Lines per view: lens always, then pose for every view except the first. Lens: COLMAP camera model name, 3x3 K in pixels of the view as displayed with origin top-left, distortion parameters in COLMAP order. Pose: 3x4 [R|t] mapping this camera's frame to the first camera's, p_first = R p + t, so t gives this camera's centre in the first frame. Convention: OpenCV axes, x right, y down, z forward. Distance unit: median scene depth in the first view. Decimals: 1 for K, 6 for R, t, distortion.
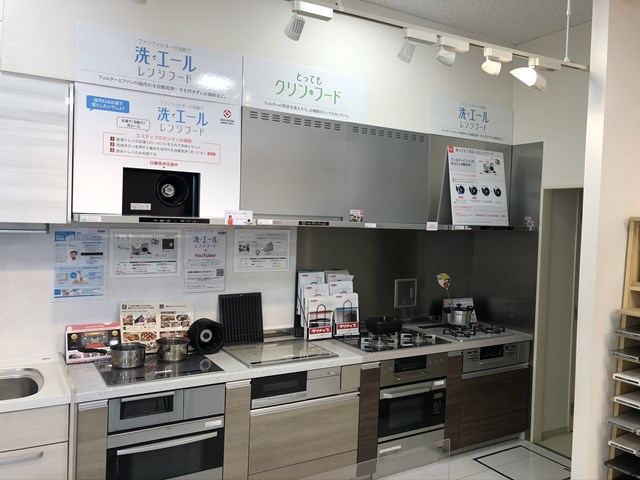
lens RADIAL K [[530.9, 0, 320.0], [0, 530.9, 240.0], [0, 0, 1]] dist [0.069027, -0.094654]
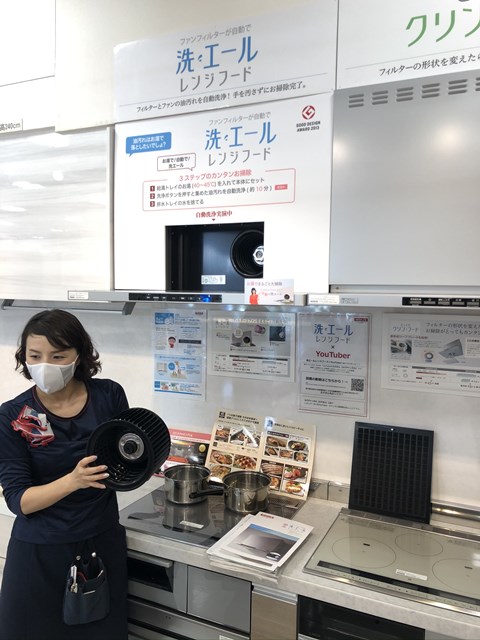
lens RADIAL K [[530.9, 0, 240.0], [0, 530.9, 320.0], [0, 0, 1]] dist [0.069027, -0.094654]
pose [[0.559093, 0.024201, -0.828752, 0.272342], [-0.032876, 0.999435, 0.007007, -0.014371], [0.828453, 0.023328, 0.559572, 0.627516]]
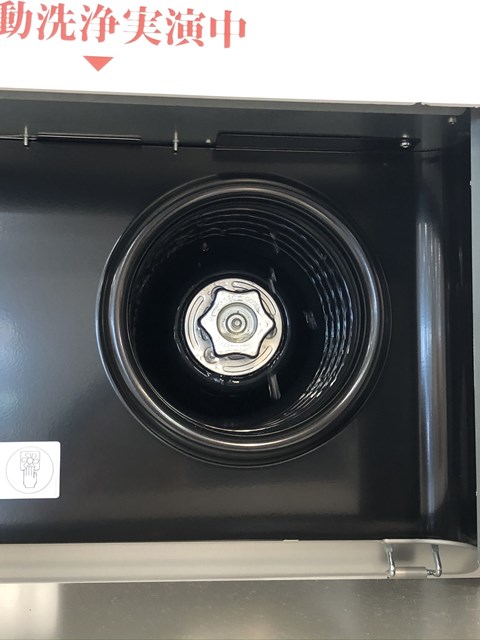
lens RADIAL K [[948.0, 0, 240.0], [0, 948.0, 320.0], [0, 0, 1]] dist [-0.000562, -0.000669]
pose [[0.906763, -0.069392, -0.415892, -0.195182], [0.008200, 0.989080, -0.147152, -0.063441], [0.421561, 0.130022, 0.897430, 0.830270]]
